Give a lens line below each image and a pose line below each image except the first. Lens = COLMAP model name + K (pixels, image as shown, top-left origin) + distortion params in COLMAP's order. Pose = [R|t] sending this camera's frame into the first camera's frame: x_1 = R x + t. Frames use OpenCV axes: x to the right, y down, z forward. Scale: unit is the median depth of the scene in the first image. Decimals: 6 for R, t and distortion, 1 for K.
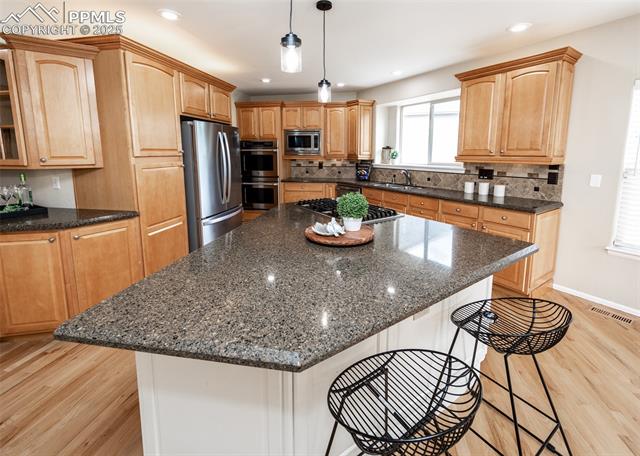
lens RADIAL K [[268.6, 0, 339.6], [0, 268.6, 182.2], [0, 0, 1]] dist [0.001853, 0.000143]
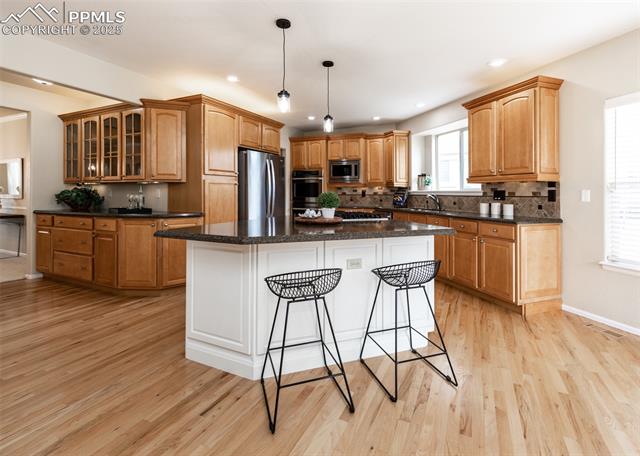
lens RADIAL K [[318.6, 0, 359.7], [0, 318.6, 197.8], [0, 0, 1]] dist [0.000018, 0.000217]
pose [[0.970689, 0.008321, -0.240195, 0.350951], [-0.034311, 0.993961, -0.104228, 0.138054], [0.237877, 0.109415, 0.965113, -0.334829]]
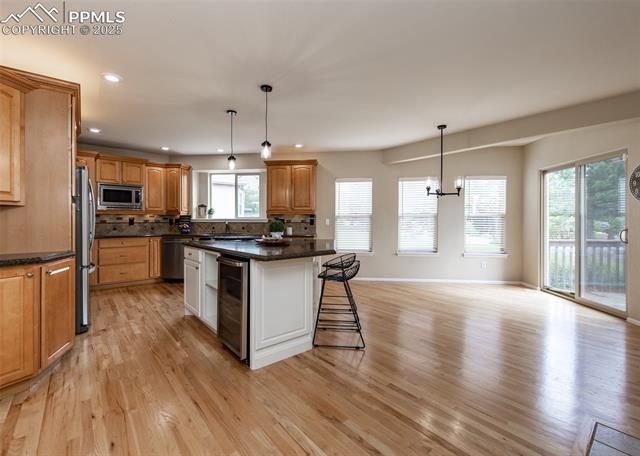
lens RADIAL K [[293.8, 0, 318.2], [0, 293.8, 222.4], [0, 0, 1]] dist [0.000098, -0.000259]
pose [[0.603392, -0.004738, 0.797430, -0.844281], [0.097969, 0.992848, -0.068232, 0.132112], [-0.791404, 0.119294, 0.599541, -0.304801]]
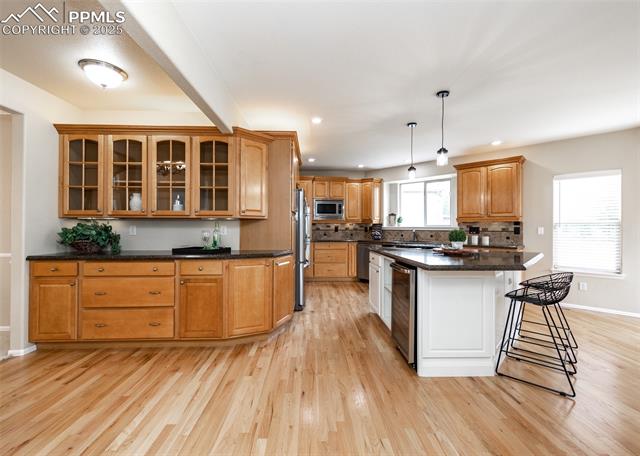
lens RADIAL K [[293.6, 0, 314.1], [0, 293.6, 226.3], [0, 0, 1]] dist [0.000544, -0.000042]
pose [[0.970486, 0.003959, 0.241125, -0.795994], [0.026414, 0.992105, -0.122599, 0.138832], [-0.239706, 0.125350, 0.962719, -0.408029]]
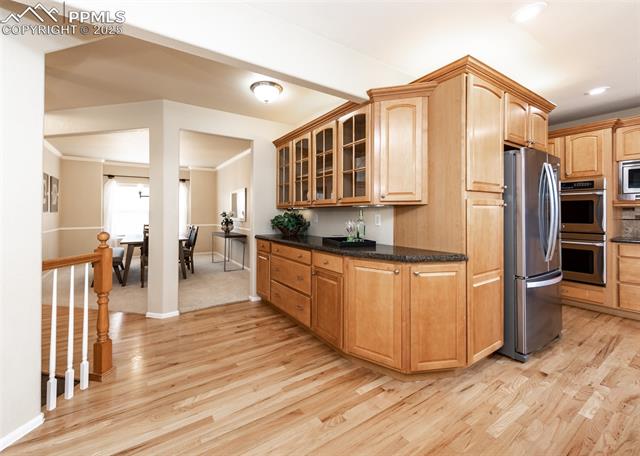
lens RADIAL K [[262.6, 0, 303.4], [0, 262.6, 210.6], [0, 0, 1]] dist [0.002982, 0.000147]
pose [[0.679205, -0.006678, -0.733918, -0.387666], [-0.086720, 0.992224, -0.089283, 0.069564], [0.728808, 0.124287, 0.673344, 0.042146]]
